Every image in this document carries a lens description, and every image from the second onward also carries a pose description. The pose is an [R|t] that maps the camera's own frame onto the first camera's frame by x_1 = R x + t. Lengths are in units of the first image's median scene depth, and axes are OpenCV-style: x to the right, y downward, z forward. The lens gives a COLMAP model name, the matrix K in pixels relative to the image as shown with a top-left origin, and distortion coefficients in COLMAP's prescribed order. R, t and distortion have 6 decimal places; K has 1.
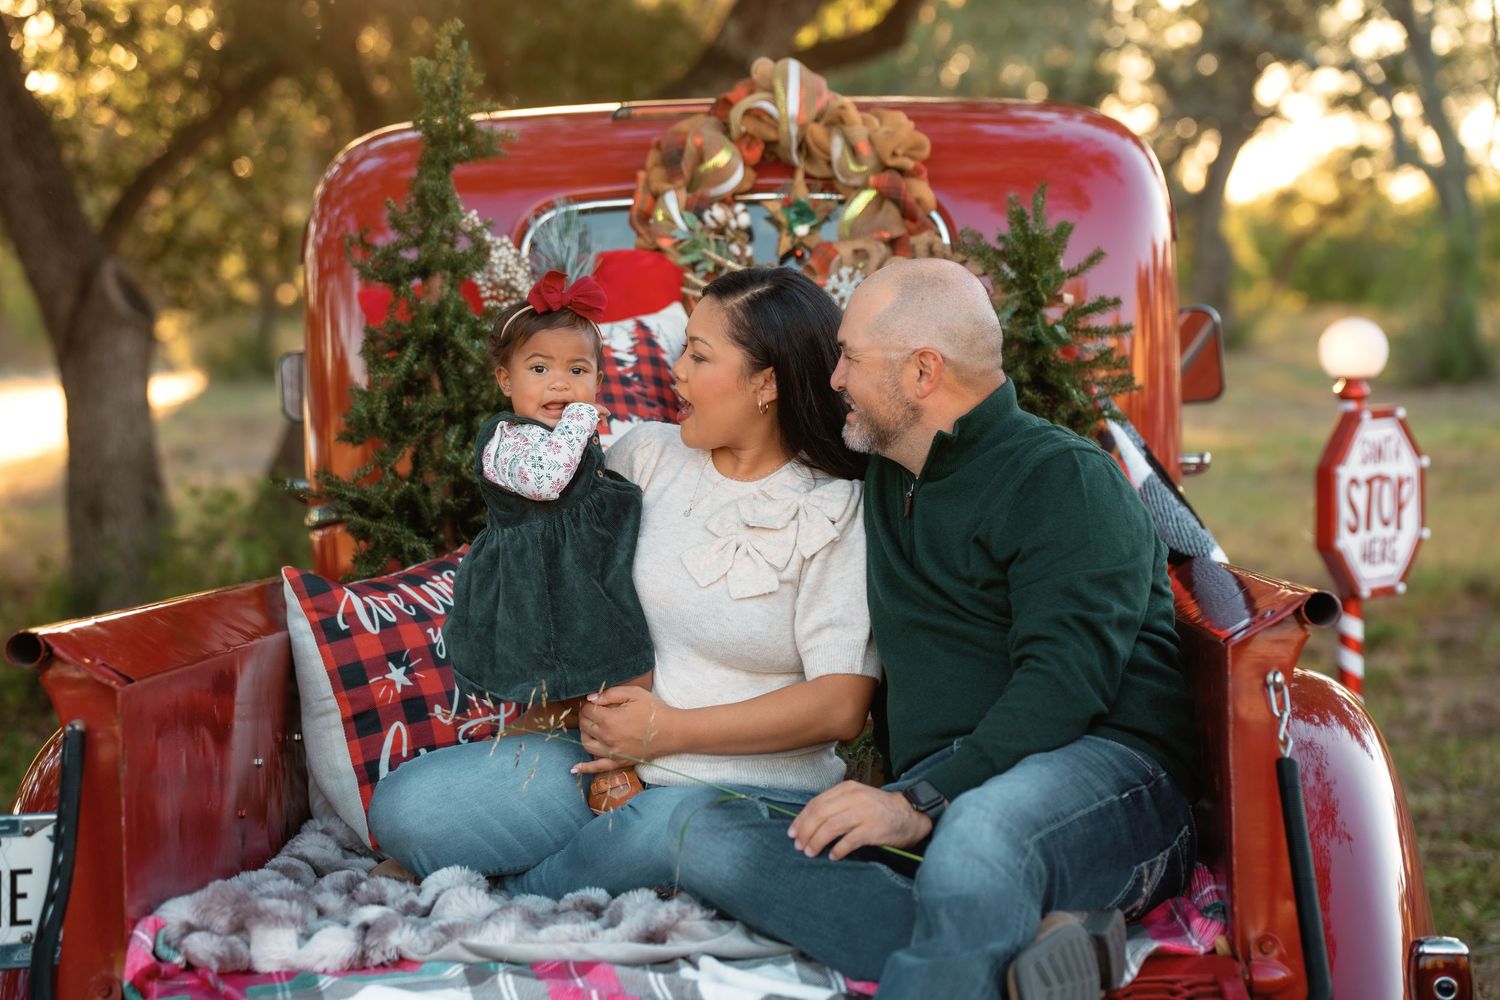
lens RADIAL K [[4050.8, 0, 775.8], [0, 4050.8, 474.4], [0, 0, 1]] dist [1.164058, 0.000000]
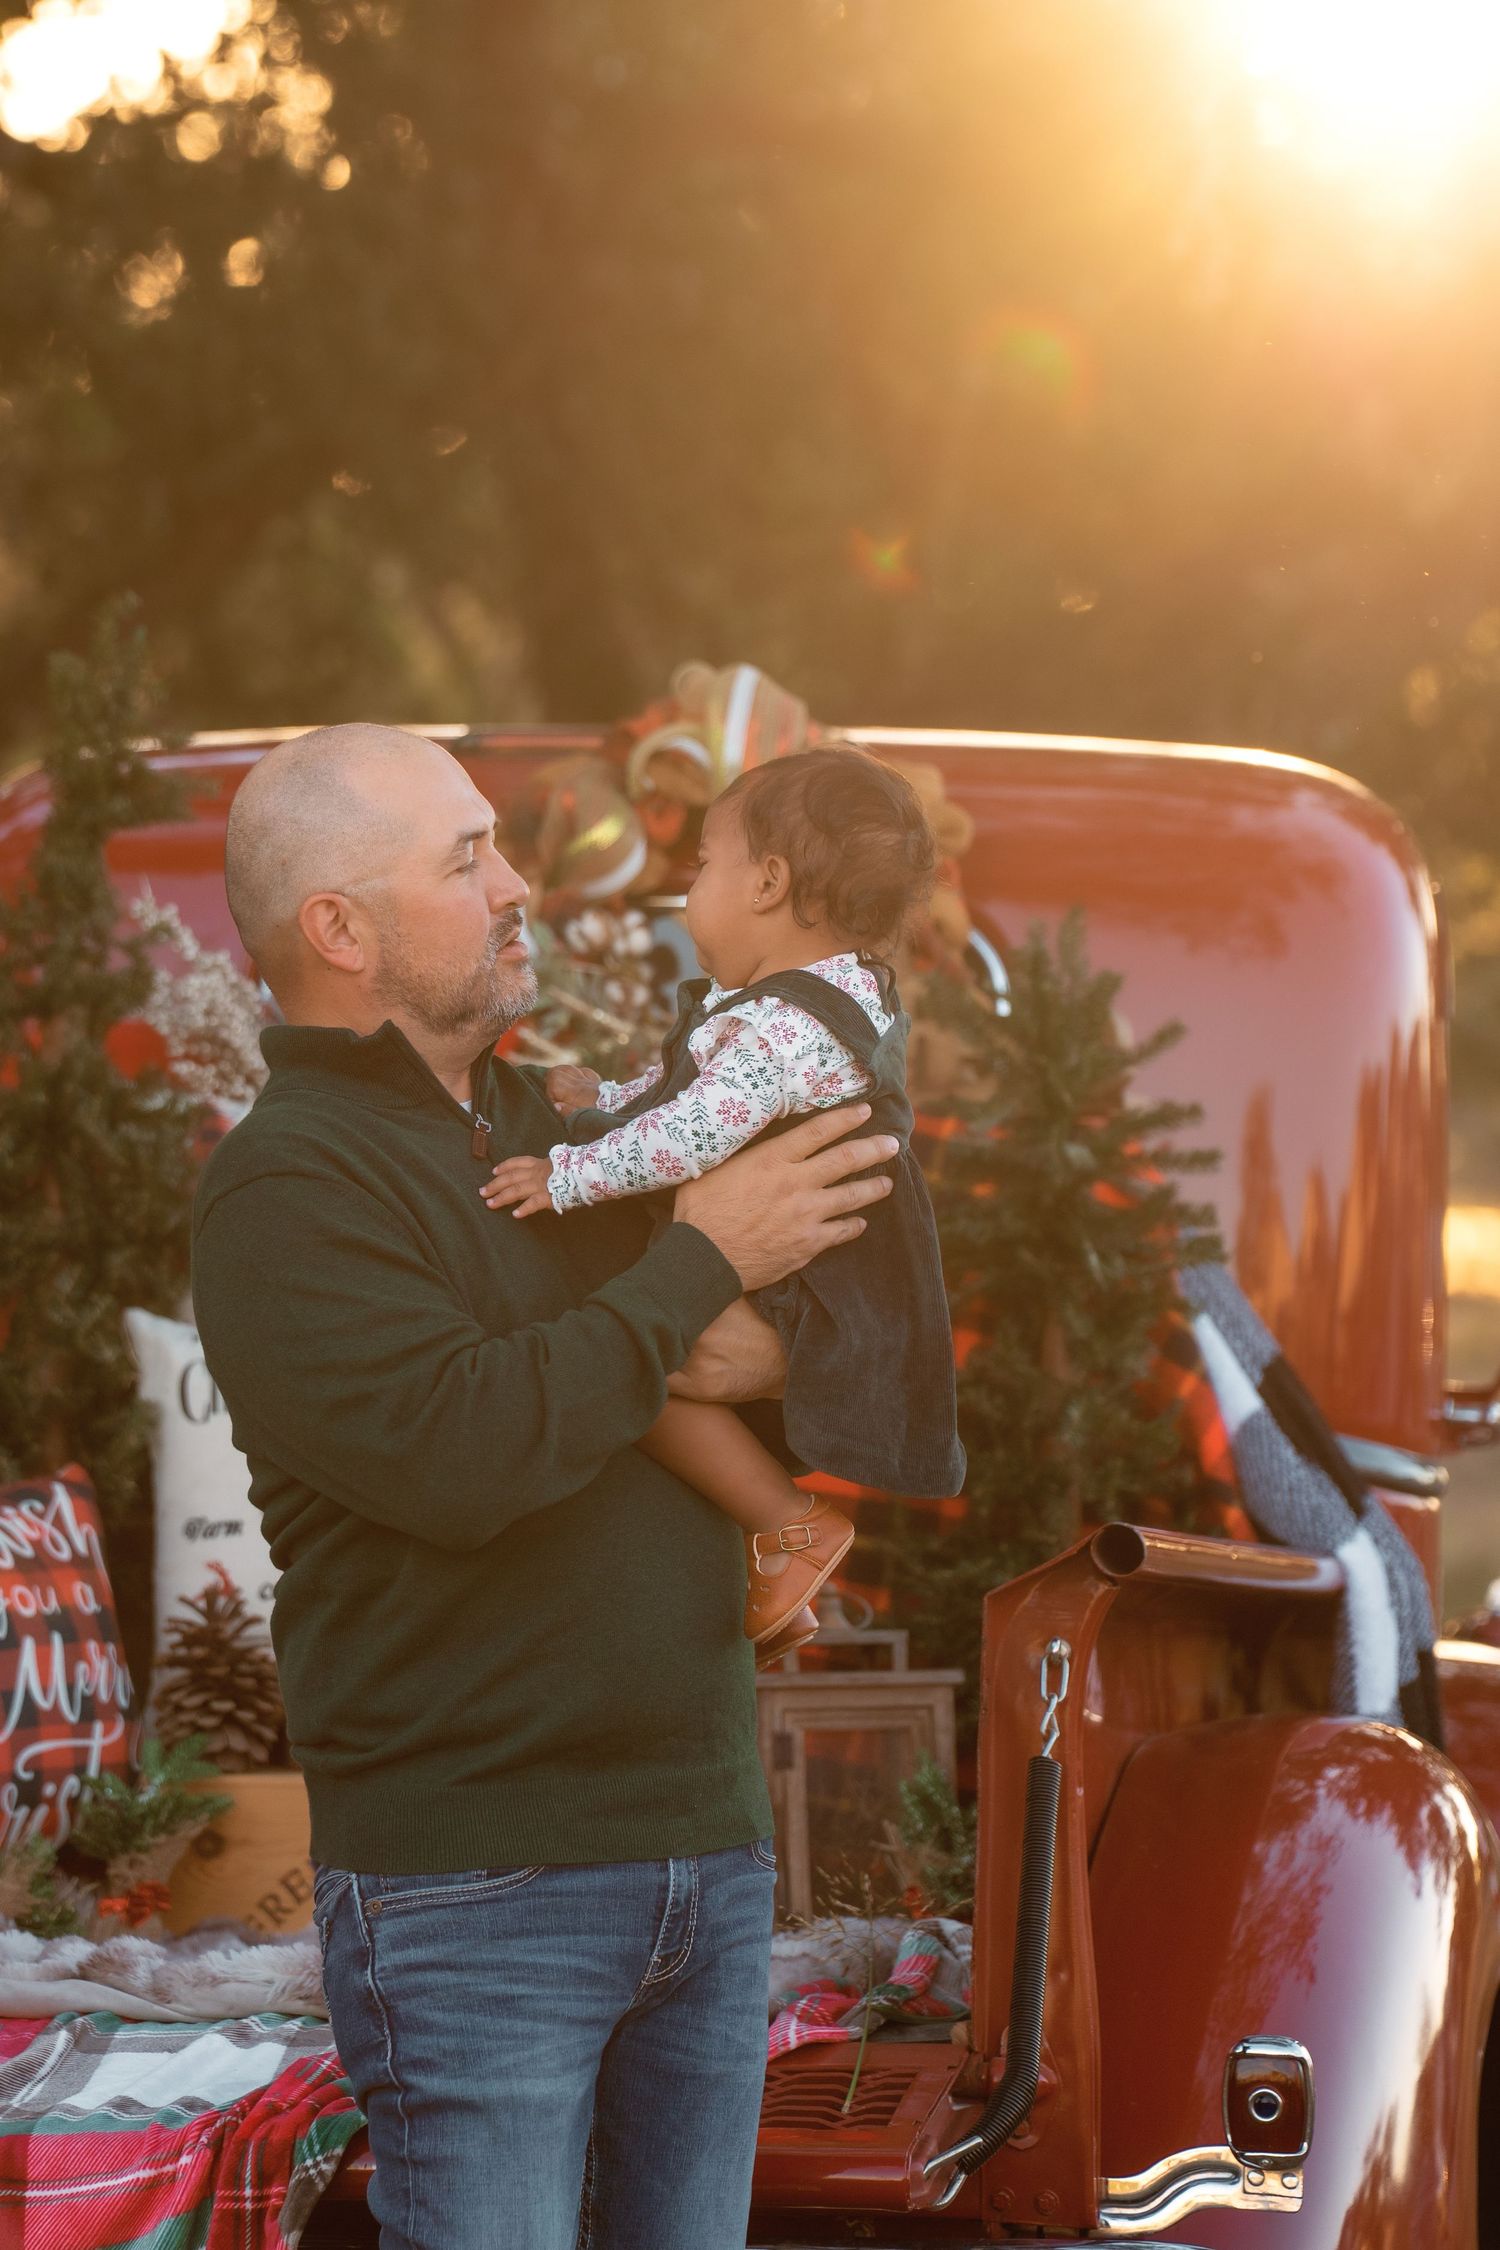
lens RADIAL K [[13409.9, 0, 590.2], [0, 13409.9, 1094.7], [0, 0, 1]] dist [1.262662, 0.000000]
pose [[0.990416, 0.048105, -0.129470, 0.247653], [-0.053920, 0.997670, -0.041790, 0.040887], [0.127158, 0.048370, 0.990702, -0.929911]]
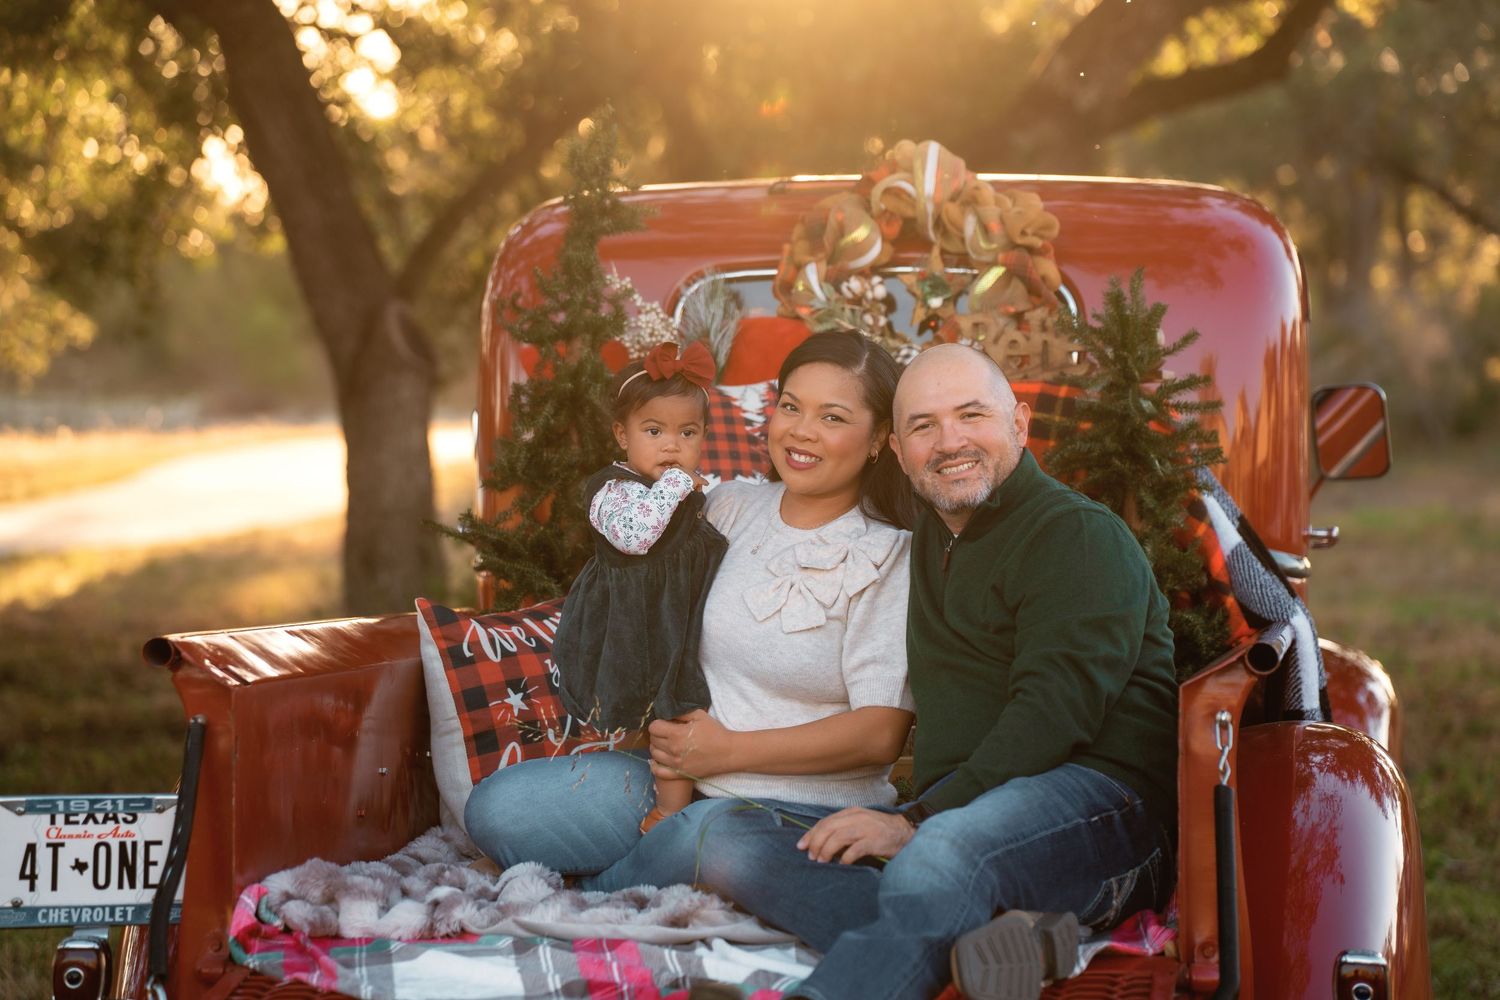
lens RADIAL K [[4793.0, 0, 764.8], [0, 4793.0, 486.9], [0, 0, 1]] dist [1.588500, 0.000000]
pose [[0.994490, 0.031760, -0.099907, 0.096111], [-0.033060, 0.999389, -0.011383, 0.003905], [0.099485, 0.014624, 0.994932, -0.269246]]
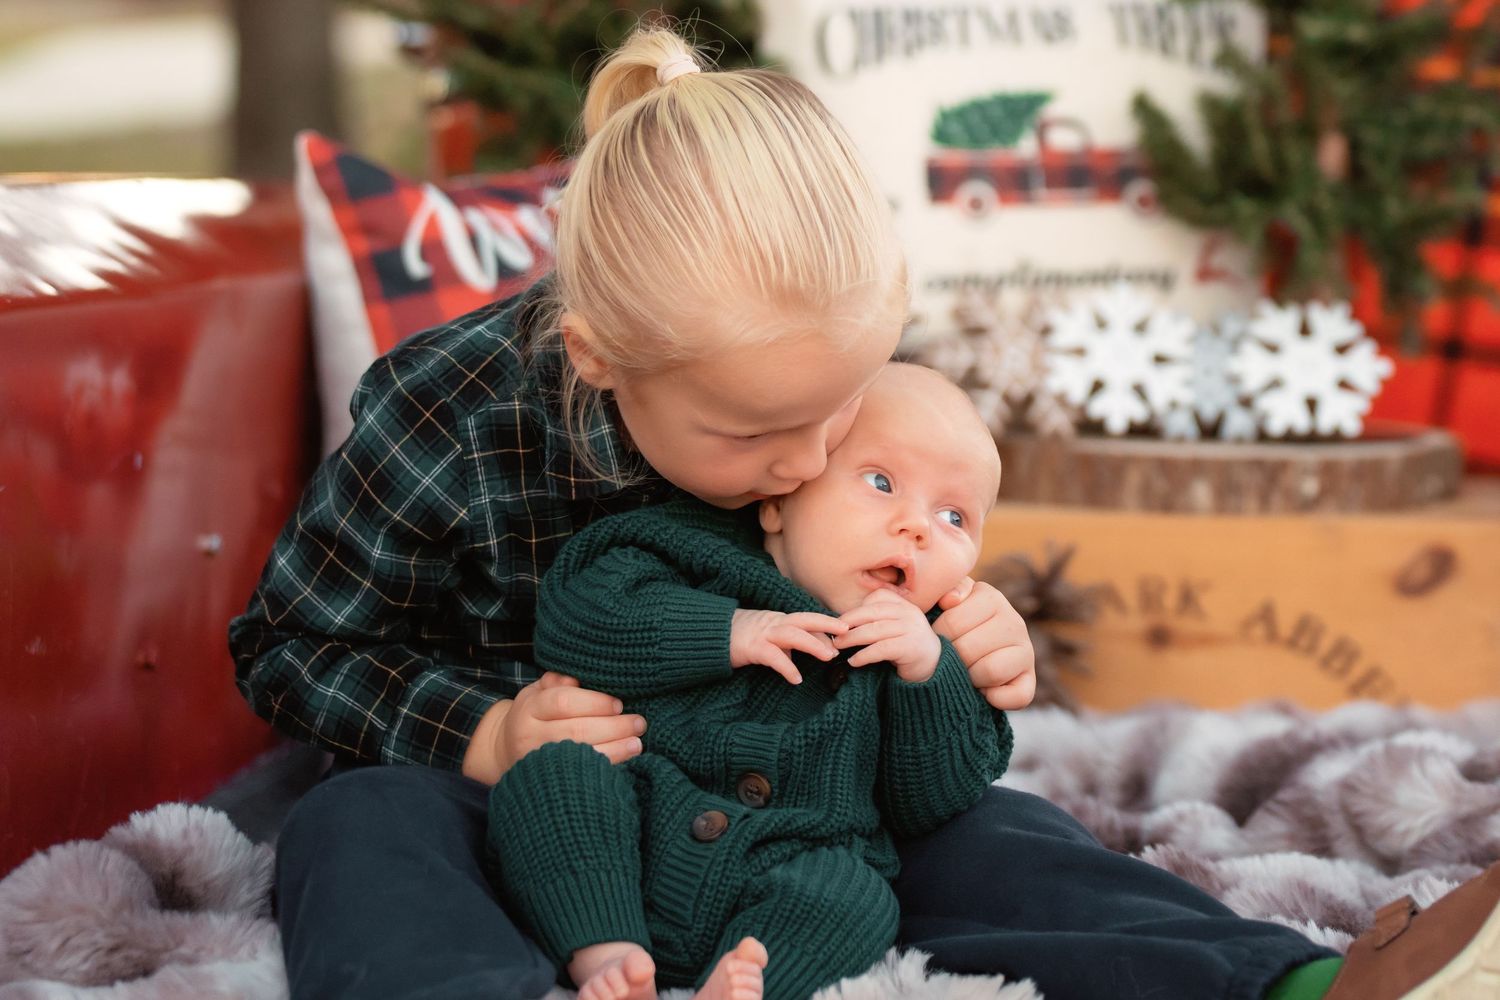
lens RADIAL K [[4138.6, 0, 752.7], [0, 4138.6, 500.5], [0, 0, 1]] dist [-0.071697, 0.000000]
pose [[0.993460, 0.057562, -0.098608, -0.015636], [-0.050715, 0.996215, 0.070596, 0.025999], [0.102298, -0.065134, 0.992619, 0.485161]]
